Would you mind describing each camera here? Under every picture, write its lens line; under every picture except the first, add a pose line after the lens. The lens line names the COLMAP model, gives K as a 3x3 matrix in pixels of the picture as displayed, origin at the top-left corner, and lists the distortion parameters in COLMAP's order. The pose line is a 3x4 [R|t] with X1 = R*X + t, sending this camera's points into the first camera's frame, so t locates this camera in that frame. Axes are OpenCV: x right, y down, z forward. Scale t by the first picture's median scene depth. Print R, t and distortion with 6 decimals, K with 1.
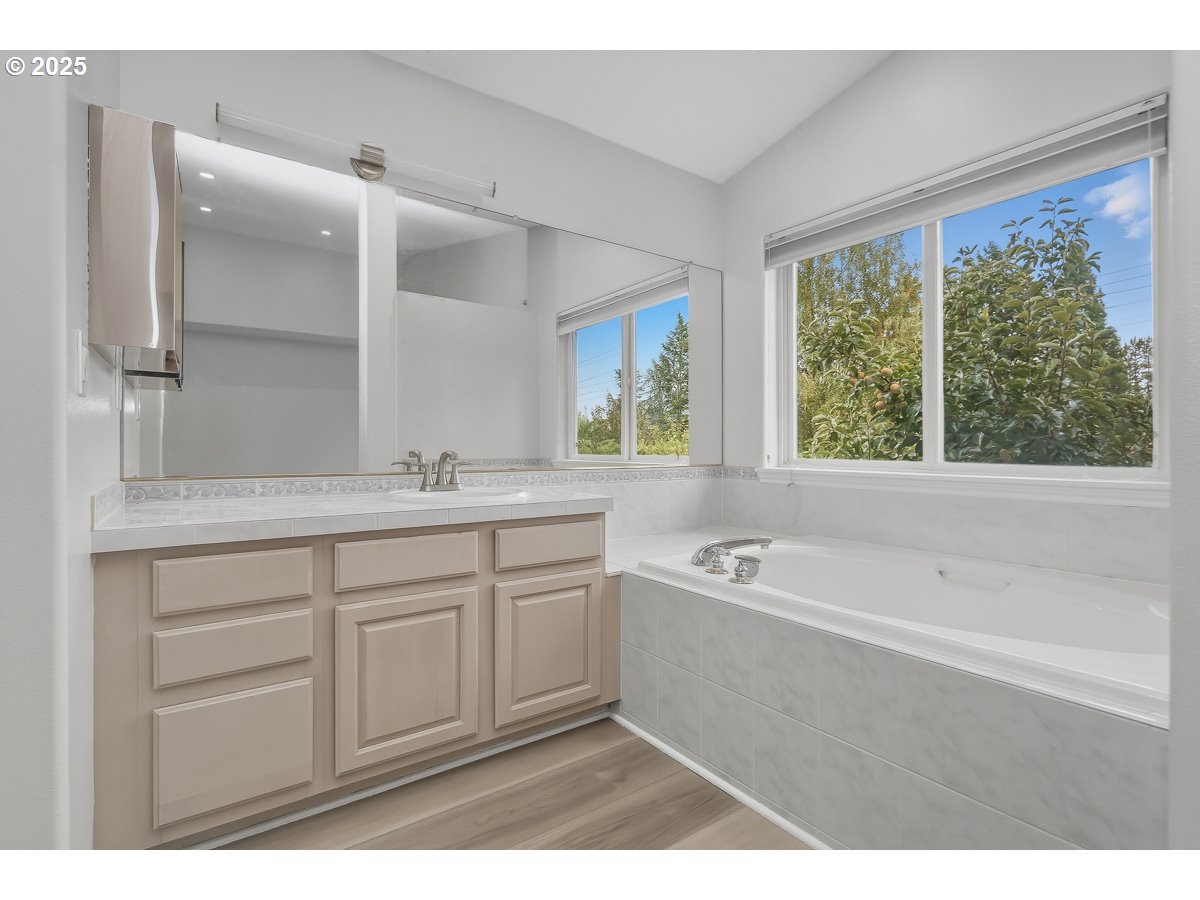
lens RADIAL K [[558.7, 0, 600.0], [0, 558.7, 450.0], [0, 0, 1]] dist [-0.005263, -0.000381]
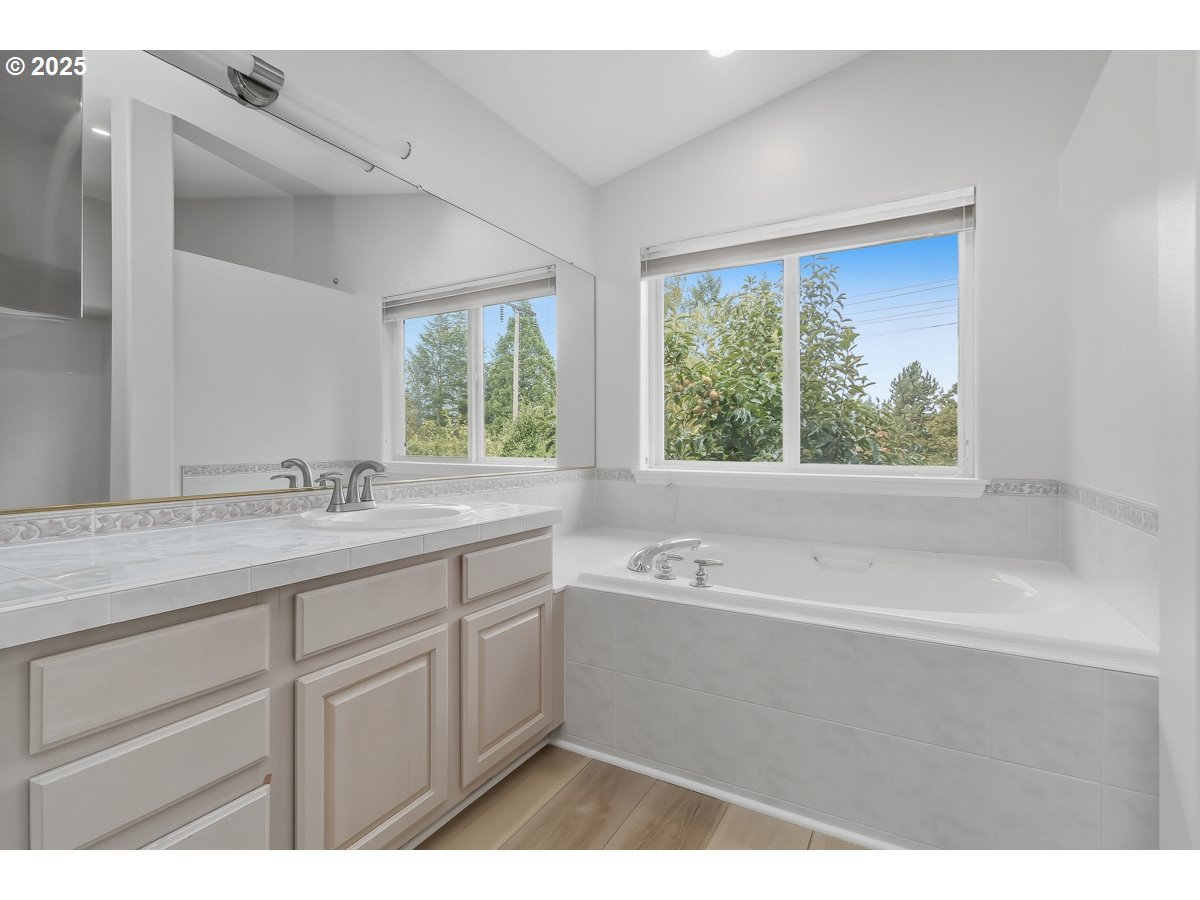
lens RADIAL K [[559.5, 0, 592.7], [0, 559.5, 443.6], [0, 0, 1]] dist [0.001636, 0.000449]
pose [[0.913803, -0.002509, 0.406150, -0.300689], [0.003348, 0.999993, -0.001356, -0.021817], [-0.406144, 0.002599, 0.913805, 0.116705]]
